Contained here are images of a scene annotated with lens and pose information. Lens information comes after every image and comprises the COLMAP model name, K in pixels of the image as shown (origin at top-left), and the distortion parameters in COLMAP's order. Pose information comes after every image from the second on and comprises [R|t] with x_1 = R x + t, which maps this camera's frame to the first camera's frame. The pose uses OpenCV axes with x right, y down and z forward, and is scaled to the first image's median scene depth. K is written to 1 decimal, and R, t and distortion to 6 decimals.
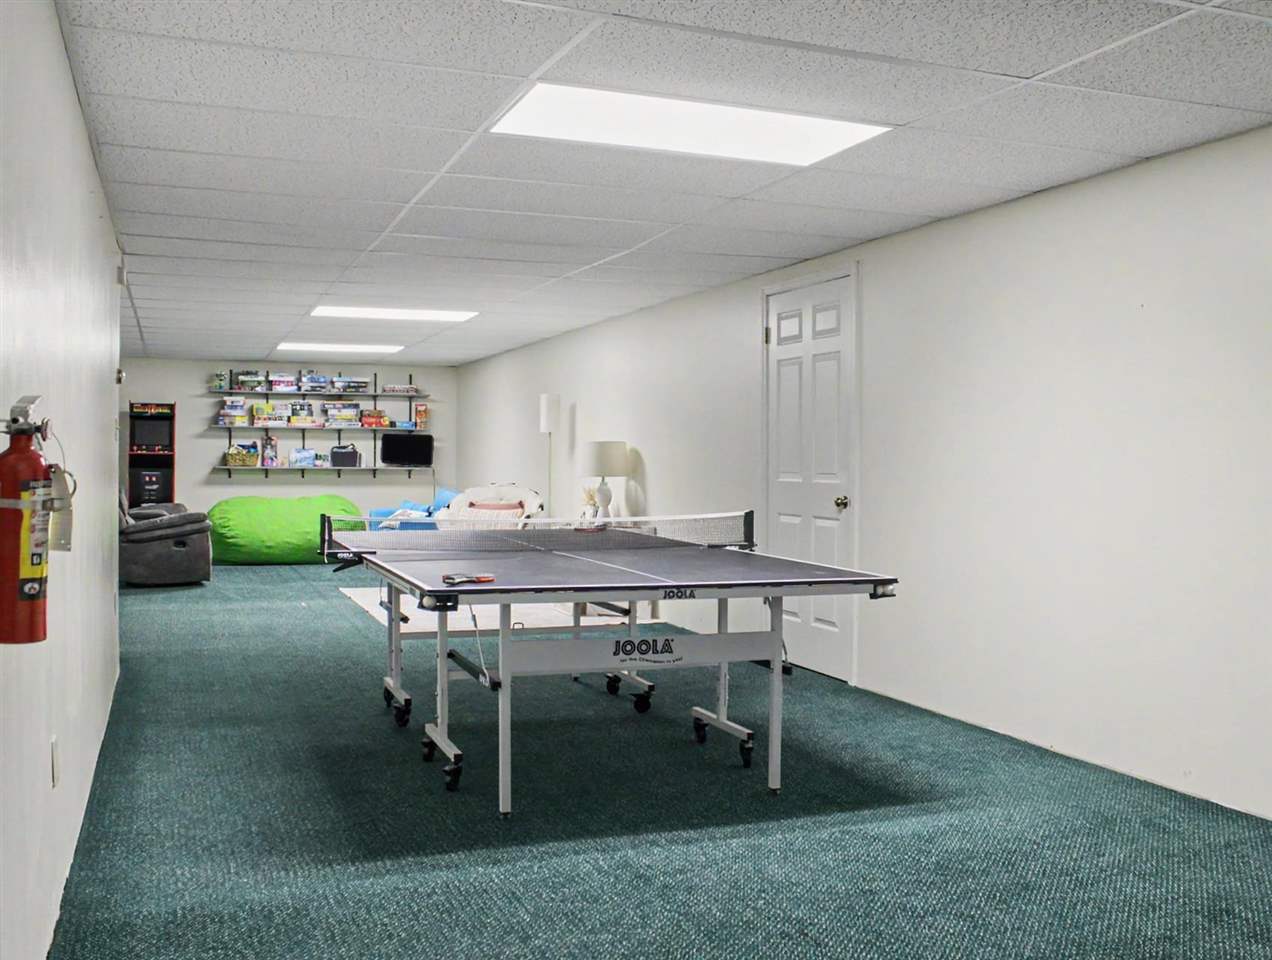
lens RADIAL K [[1244.8, 0, 636.0], [0, 1244.8, 480.0], [0, 0, 1]] dist [-0.136820, 0.002438]
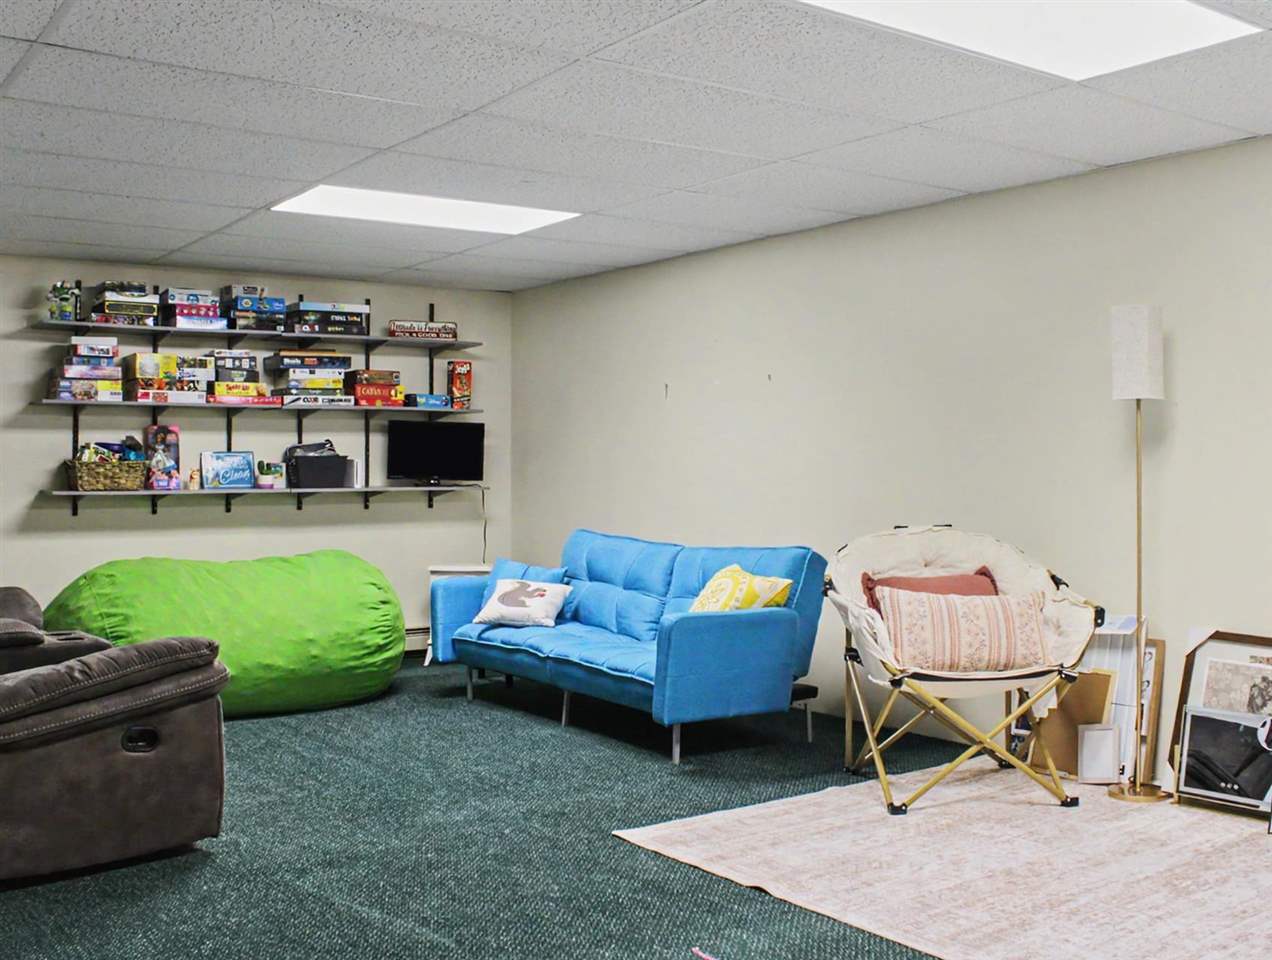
lens RADIAL K [[1334.8, 0, 539.4], [0, 1334.8, 446.4], [0, 0, 1]] dist [-0.058146, 0.003491]
pose [[0.981858, -0.010004, 0.189354, -0.253510], [0.015809, 0.999449, -0.029170, -0.010375], [-0.188958, 0.031635, 0.981475, 0.477293]]
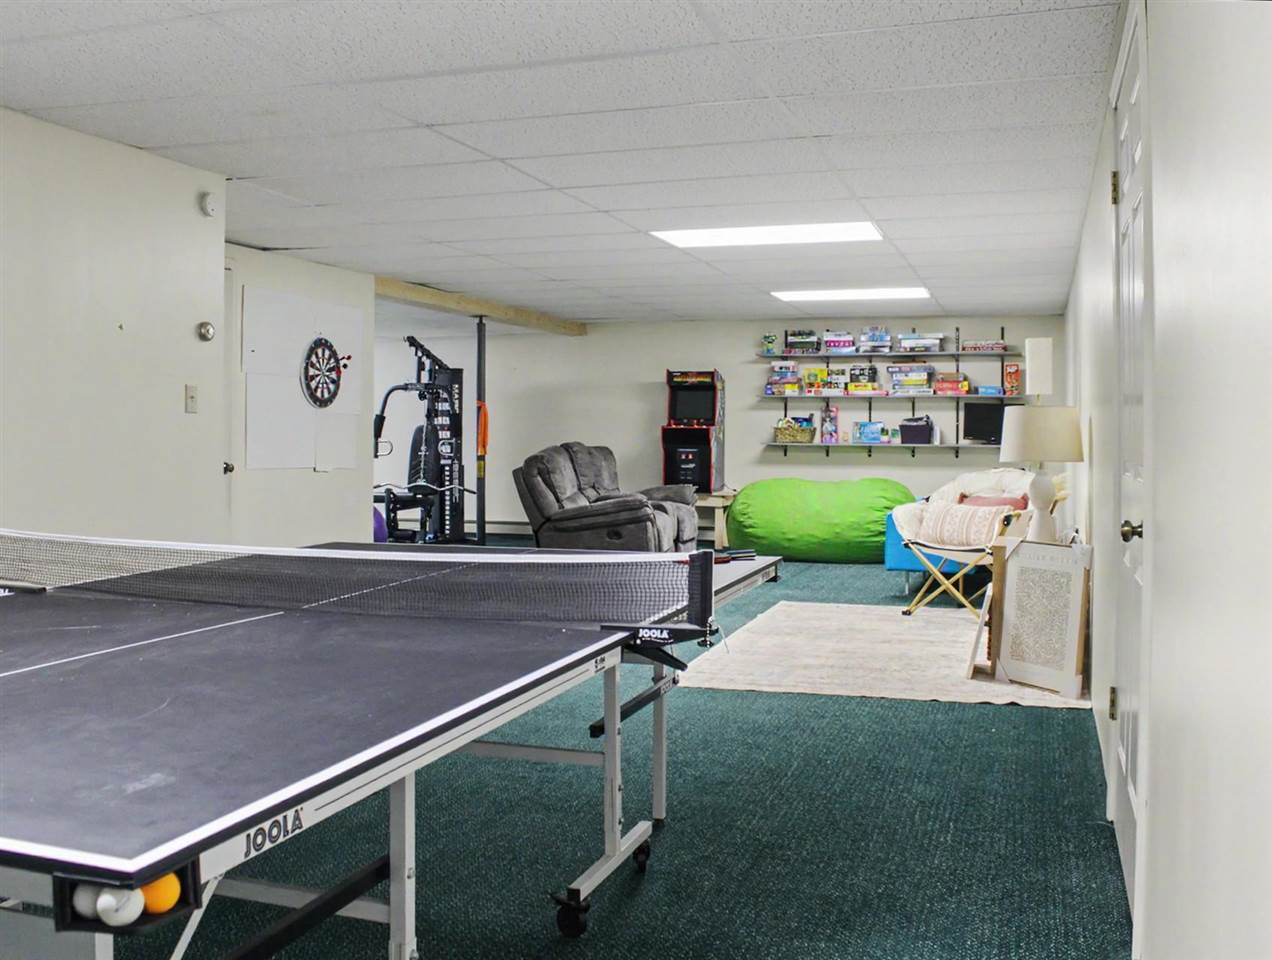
lens RADIAL K [[1244.8, 0, 636.0], [0, 1244.8, 480.0], [0, 0, 1]] dist [-0.136820, 0.002438]
pose [[0.775004, 0.020702, -0.631617, 0.138304], [-0.007496, 0.999694, 0.023569, -0.004716], [0.631911, -0.013531, 0.774923, 0.256810]]
